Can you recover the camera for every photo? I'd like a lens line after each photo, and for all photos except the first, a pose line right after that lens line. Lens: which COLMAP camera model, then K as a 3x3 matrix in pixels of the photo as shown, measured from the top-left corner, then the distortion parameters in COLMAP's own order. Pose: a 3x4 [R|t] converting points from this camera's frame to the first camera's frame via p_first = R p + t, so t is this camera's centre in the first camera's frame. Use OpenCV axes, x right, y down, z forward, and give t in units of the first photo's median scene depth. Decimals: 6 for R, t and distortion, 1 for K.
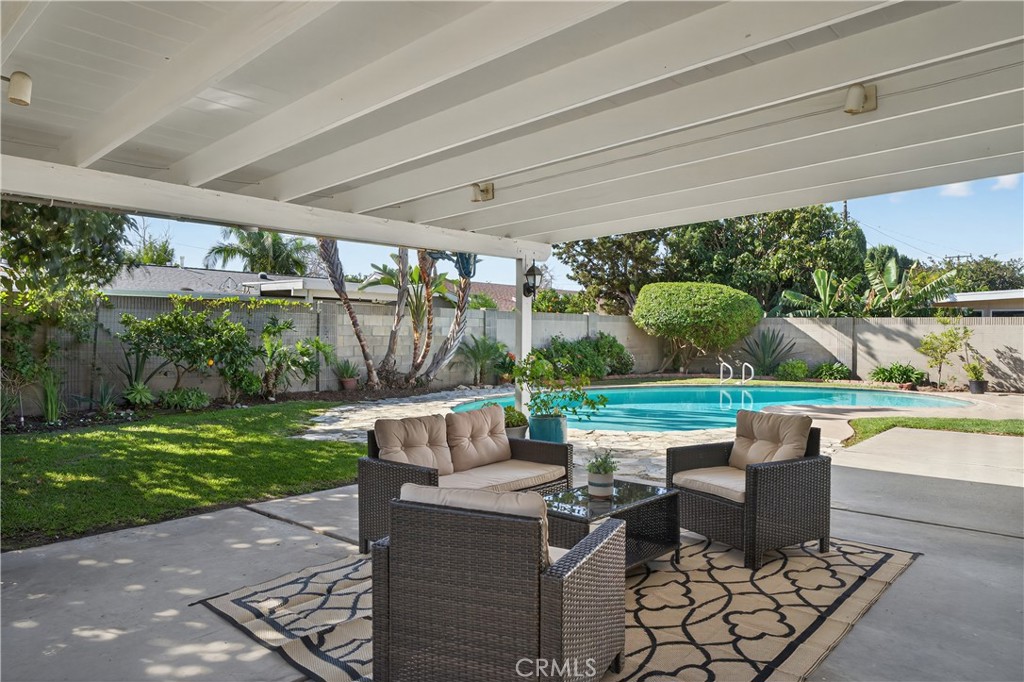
lens RADIAL K [[668.6, 0, 509.0], [0, 668.6, 338.1], [0, 0, 1]] dist [0.047588, -0.048094]
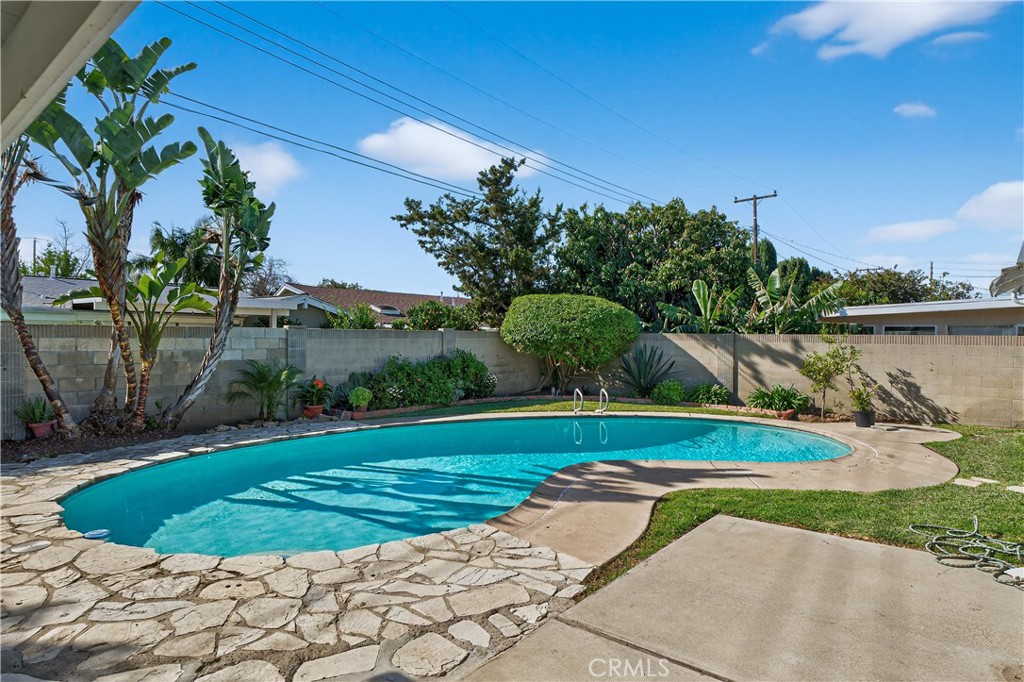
lens RADIAL K [[580.4, 0, 495.7], [0, 580.4, 342.2], [0, 0, 1]] dist [-0.000715, -0.000377]
pose [[0.999959, -0.001980, 0.008845, 0.187750], [0.001957, 0.999995, 0.002619, -0.022319], [-0.008851, -0.002601, 0.999957, 0.232217]]
